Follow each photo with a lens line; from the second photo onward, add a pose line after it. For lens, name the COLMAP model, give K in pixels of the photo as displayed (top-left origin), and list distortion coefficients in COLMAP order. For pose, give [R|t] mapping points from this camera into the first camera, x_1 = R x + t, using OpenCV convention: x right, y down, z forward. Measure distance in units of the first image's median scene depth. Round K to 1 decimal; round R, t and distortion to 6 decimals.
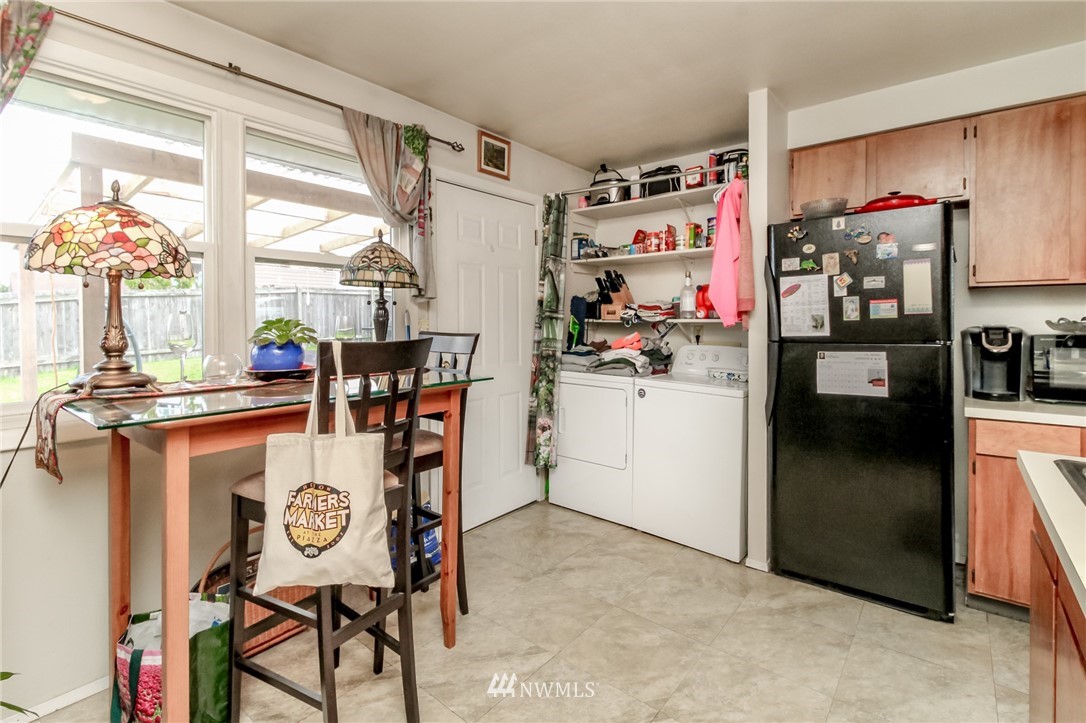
lens RADIAL K [[495.7, 0, 546.4], [0, 495.7, 324.9], [0, 0, 1]] dist [0.002164, -0.007970]
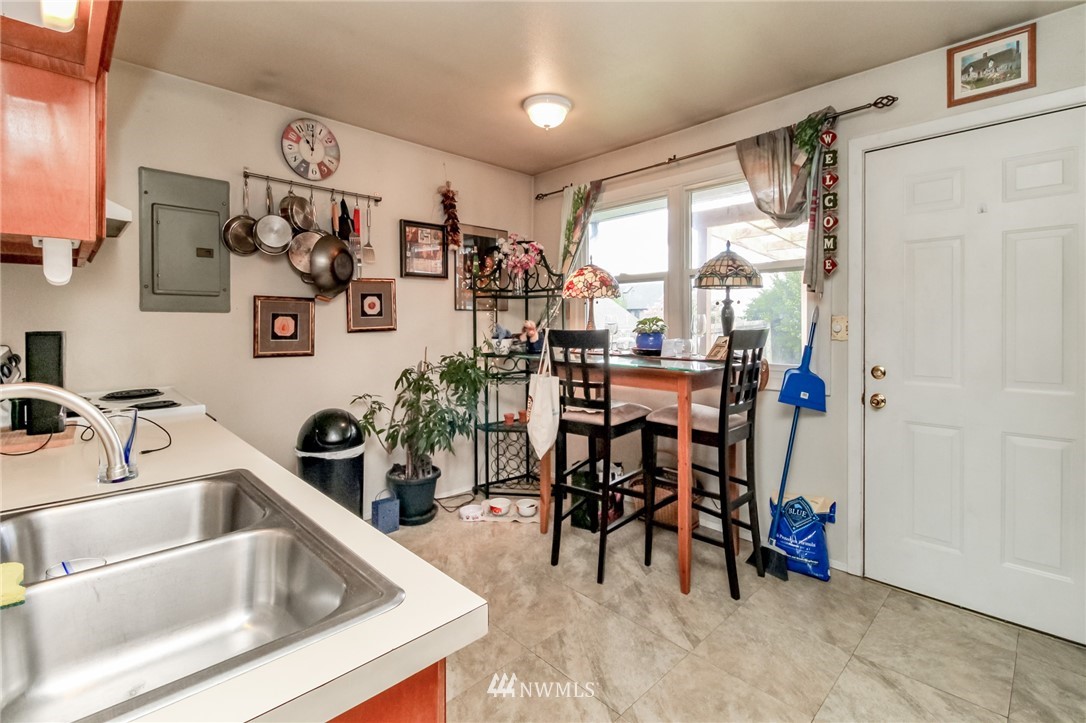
lens RADIAL K [[495.7, 0, 546.4], [0, 495.7, 324.9], [0, 0, 1]] dist [0.002164, -0.007970]
pose [[-0.120867, 0.006493, -0.992647, 0.984352], [-0.005928, 0.999956, 0.007263, 0.002638], [0.992651, 0.006762, -0.120823, 0.786043]]
